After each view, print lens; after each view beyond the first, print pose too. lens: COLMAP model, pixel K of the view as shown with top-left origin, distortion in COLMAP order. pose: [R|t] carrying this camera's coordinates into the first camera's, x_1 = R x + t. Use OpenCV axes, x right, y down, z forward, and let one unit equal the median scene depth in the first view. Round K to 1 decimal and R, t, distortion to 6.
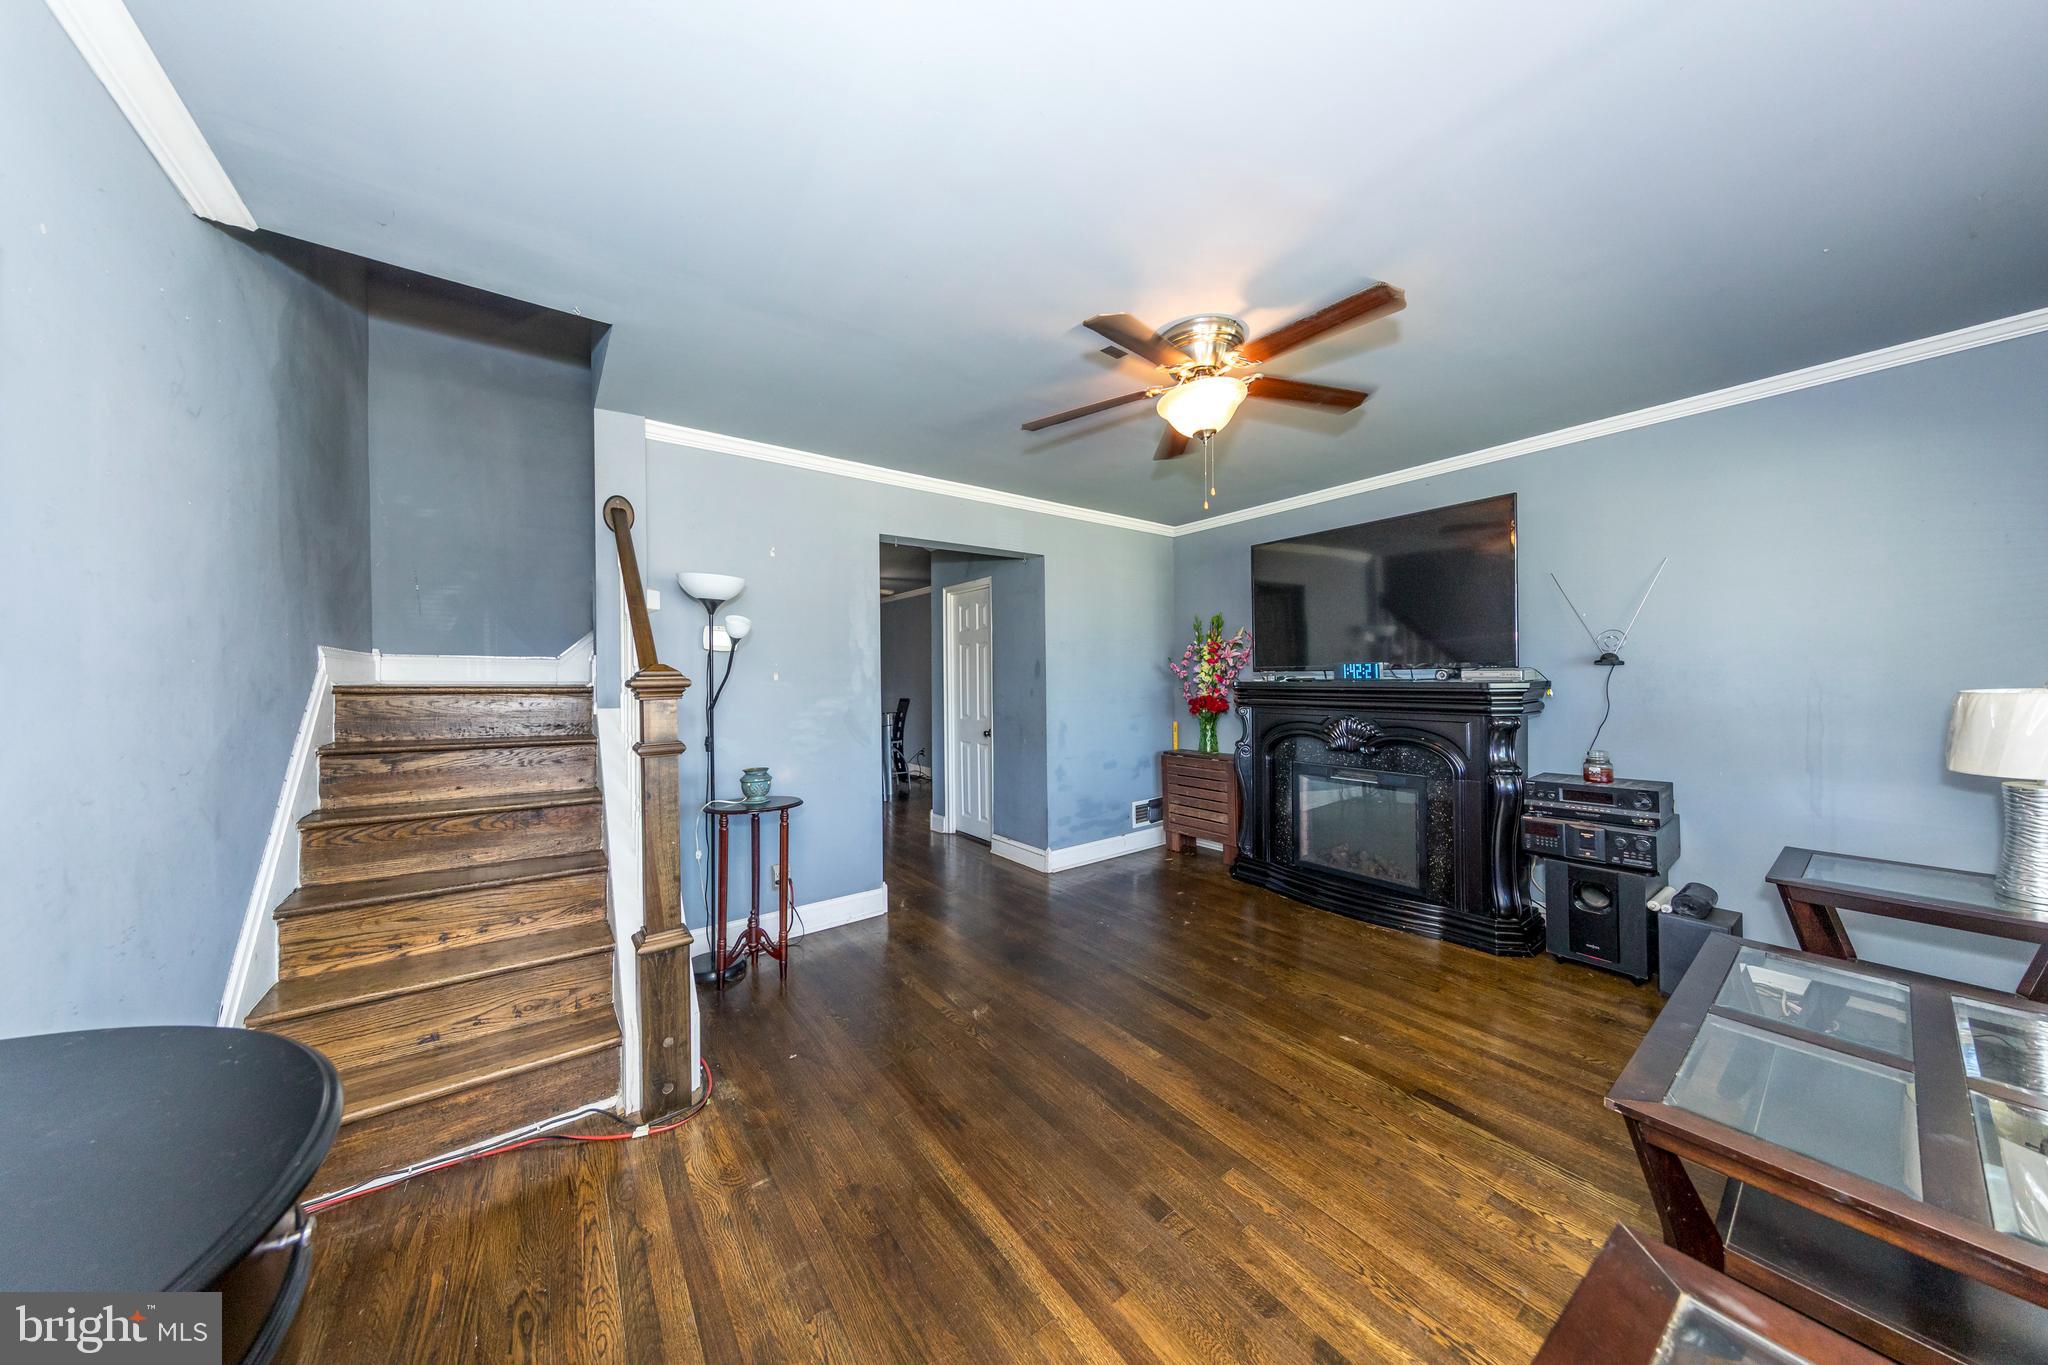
lens RADIAL K [[642.9, 0, 1024.0], [0, 642.9, 682.5], [0, 0, 1]] dist [-0.000140, -0.000020]
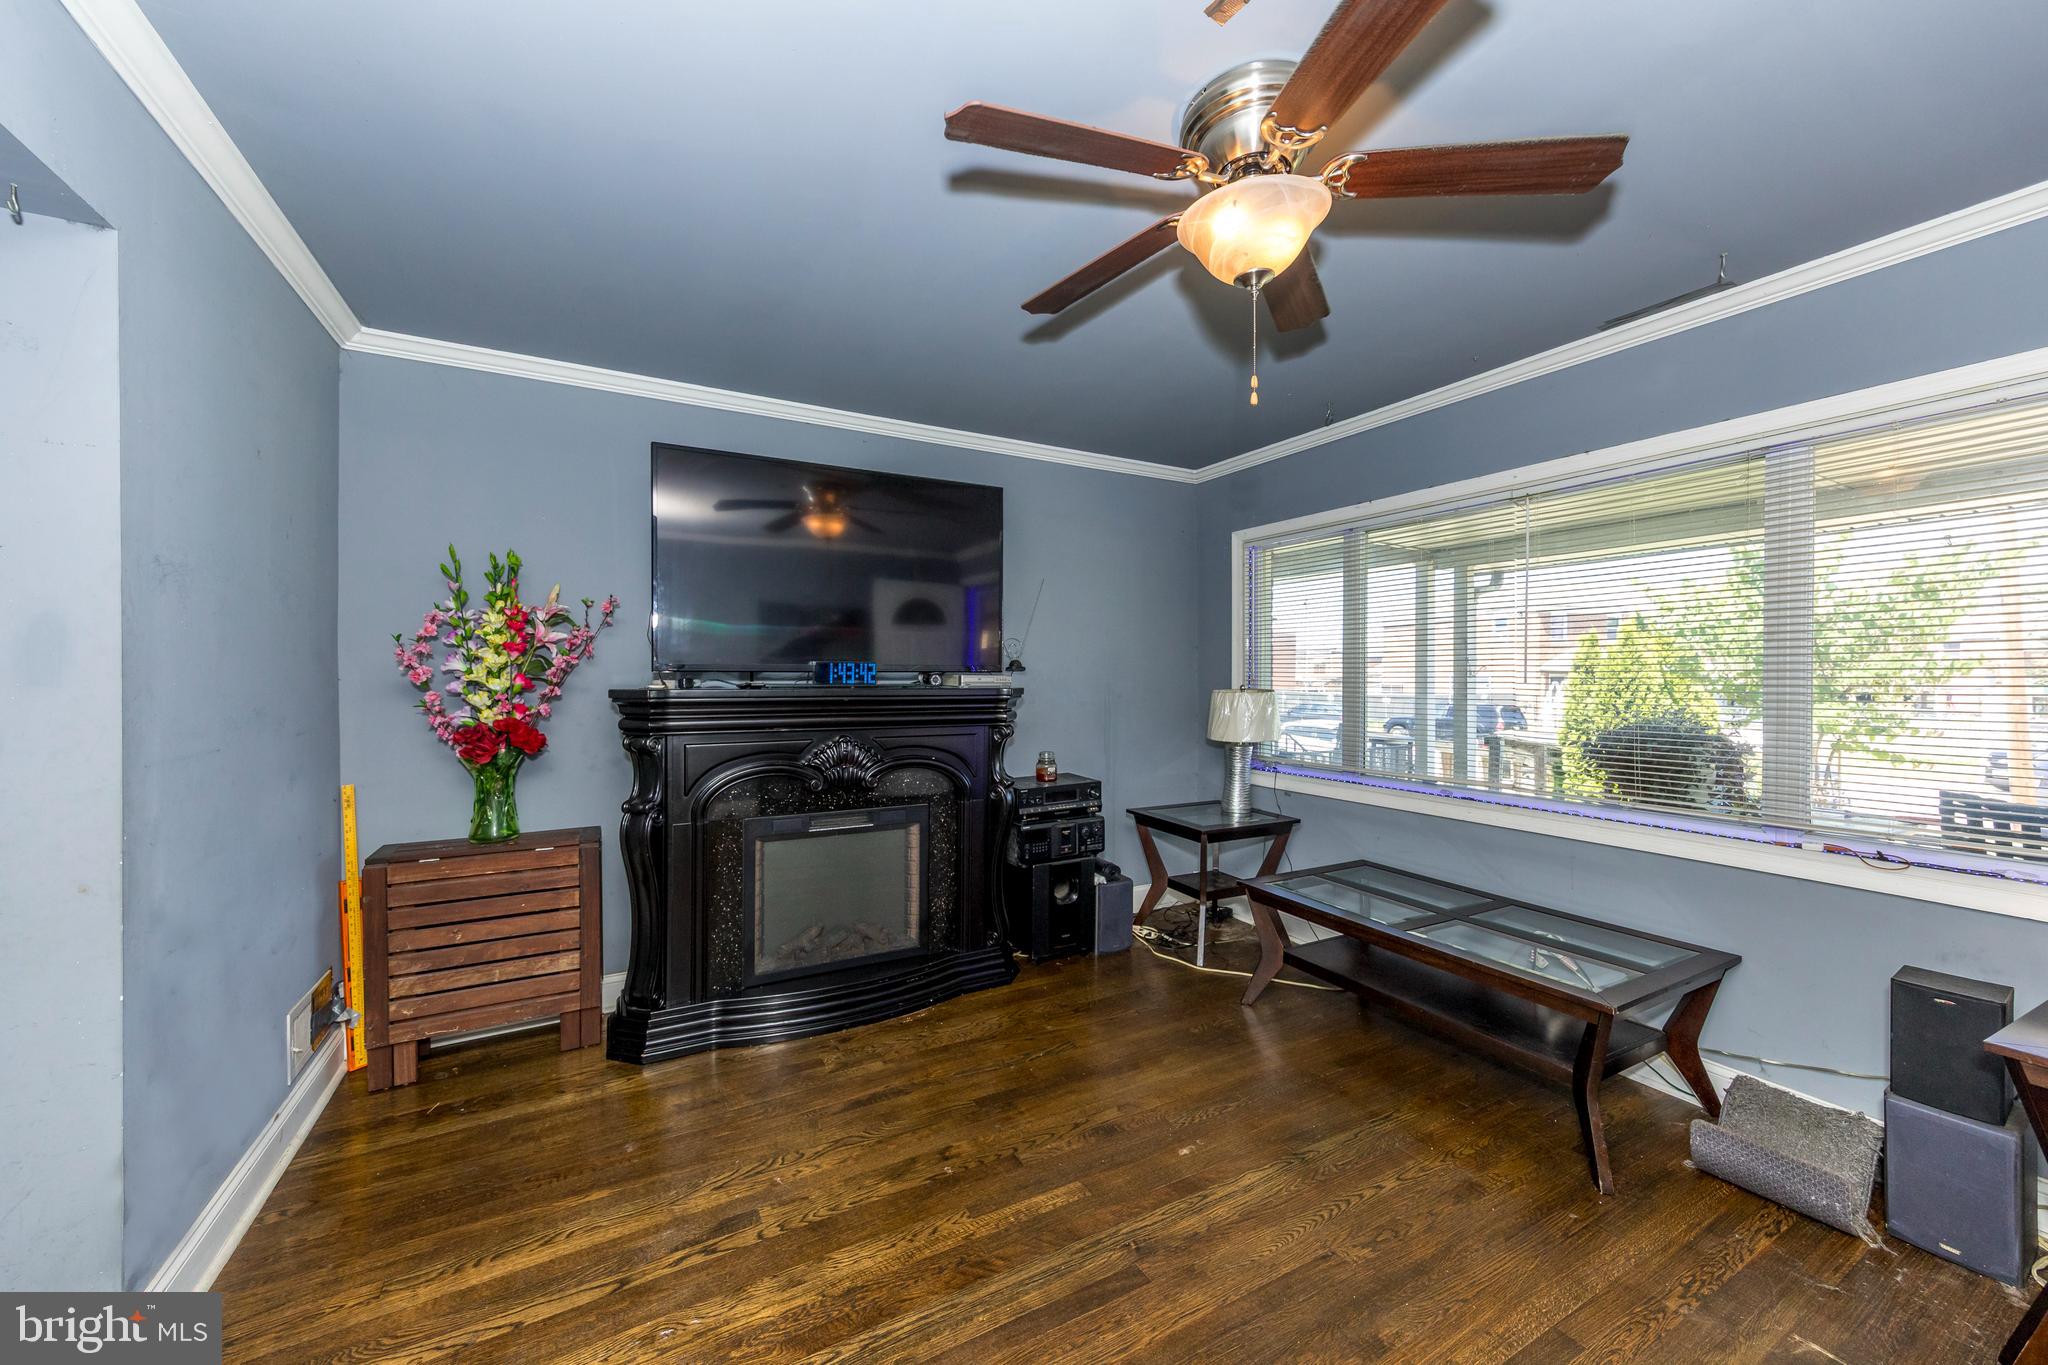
lens RADIAL K [[744.9, 0, 1004.9], [0, 744.9, 681.5], [0, 0, 1]] dist [0.000321, -0.000033]
pose [[0.146101, 0.011812, 0.989199, -0.311915], [0.010413, 0.999855, -0.013478, 0.005841], [-0.989215, 0.012270, 0.145957, 0.818551]]
